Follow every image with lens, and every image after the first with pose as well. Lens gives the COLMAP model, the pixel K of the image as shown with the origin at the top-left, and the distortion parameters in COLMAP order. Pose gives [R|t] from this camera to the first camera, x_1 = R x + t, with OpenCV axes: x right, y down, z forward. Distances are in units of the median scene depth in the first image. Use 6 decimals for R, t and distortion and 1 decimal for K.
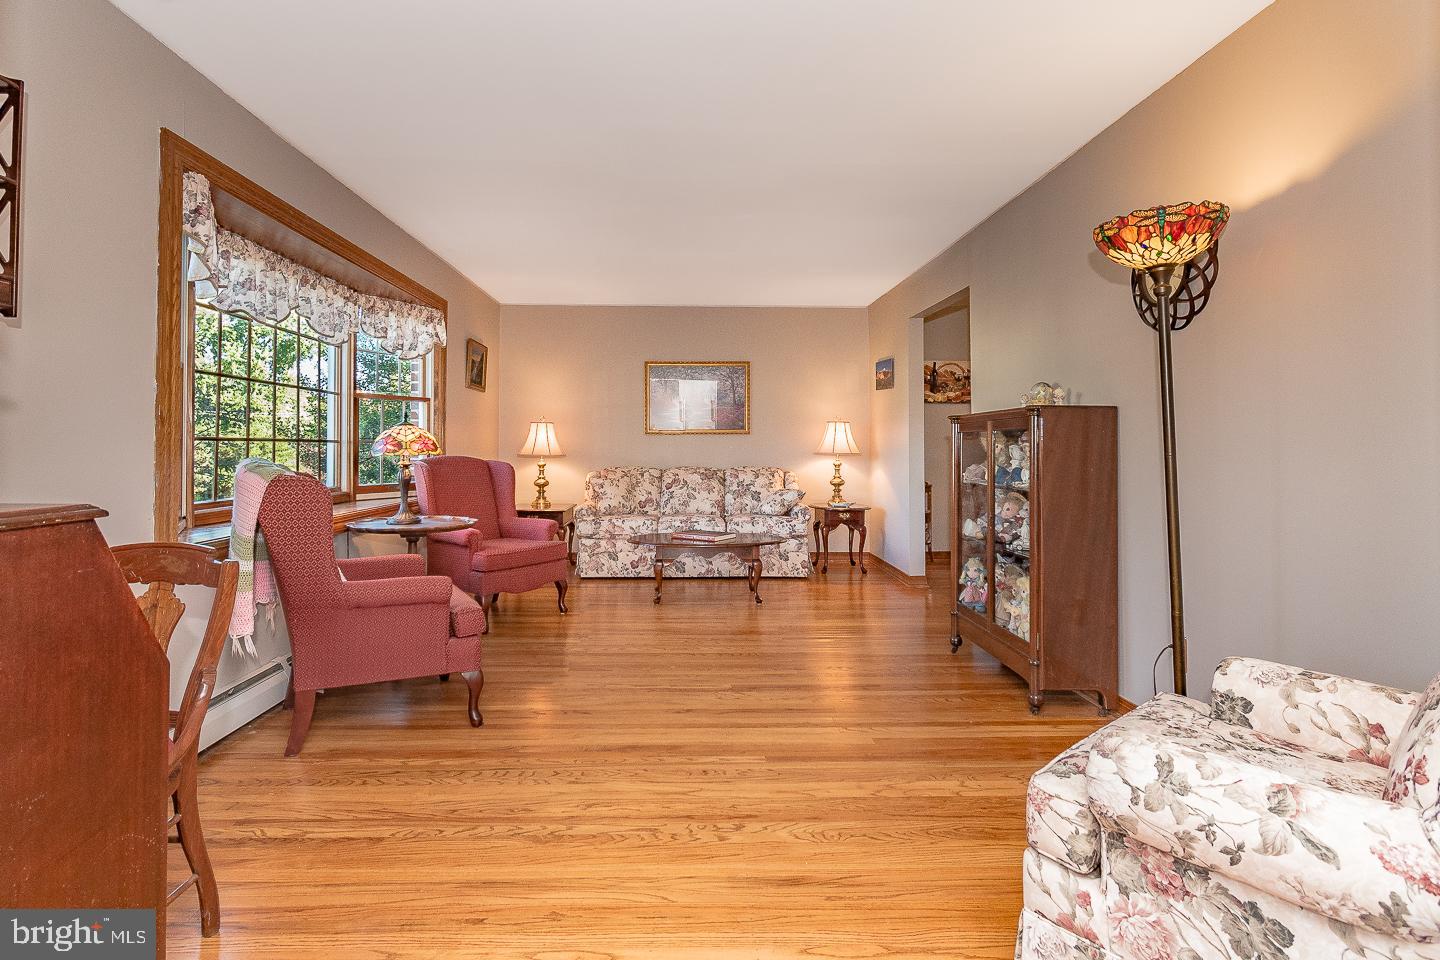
lens RADIAL K [[773.2, 0, 719.4], [0, 773.2, 441.1], [0, 0, 1]] dist [-0.000368, -0.000320]
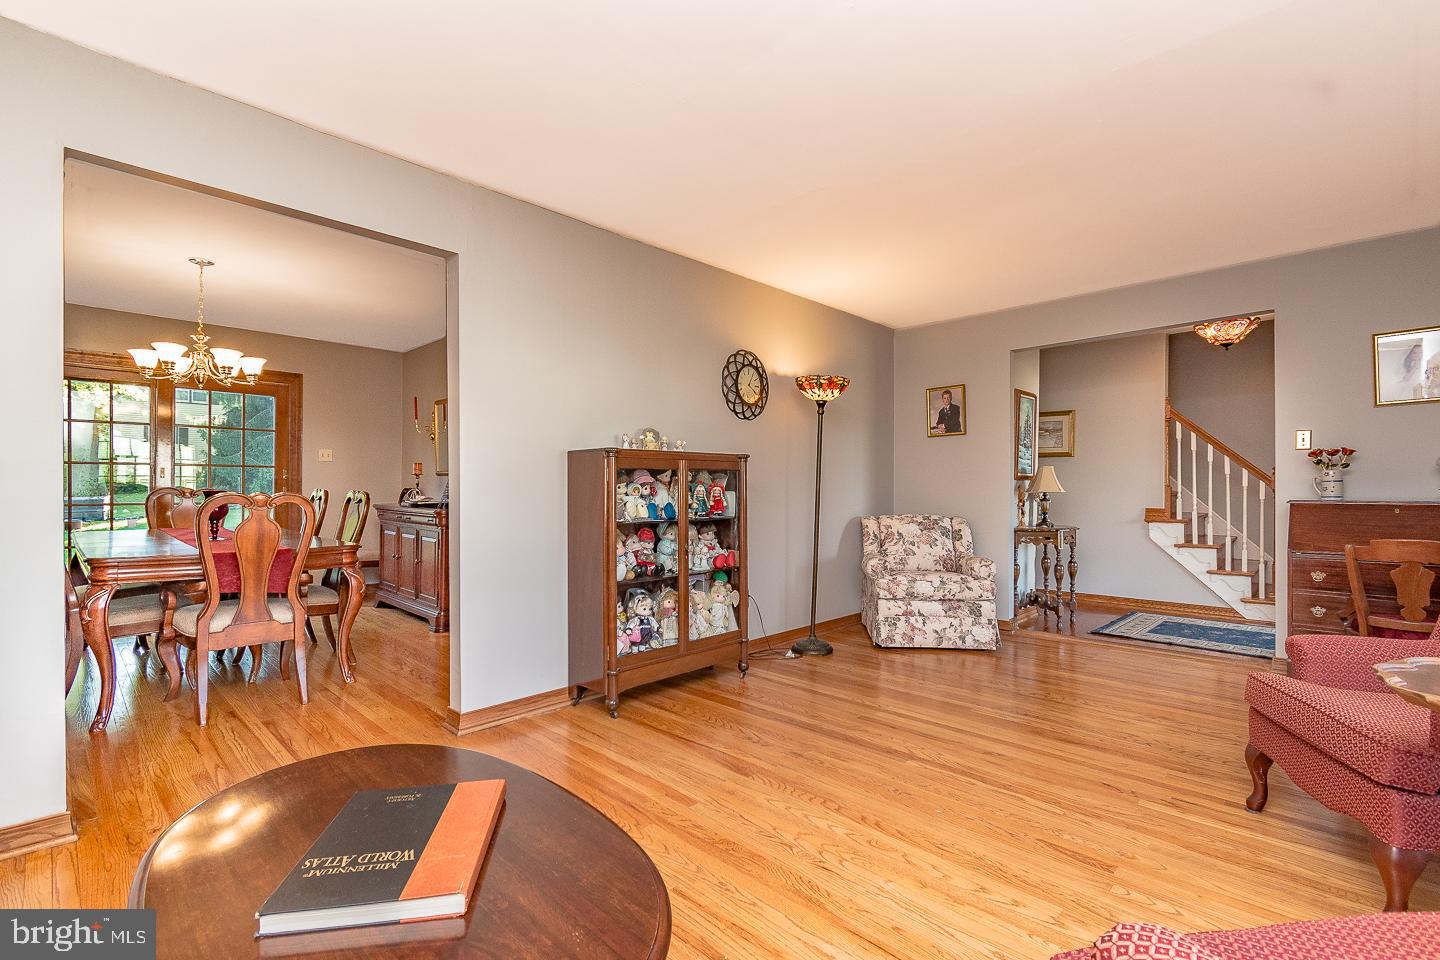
lens RADIAL K [[641.2, 0, 725.0], [0, 641.2, 488.0], [0, 0, 1]] dist [0.000058, -0.000739]
pose [[-0.686749, 0.001044, 0.726894, -0.492356], [-0.008182, 0.999925, -0.009166, 0.023880], [-0.726849, -0.012242, -0.686689, 2.202589]]
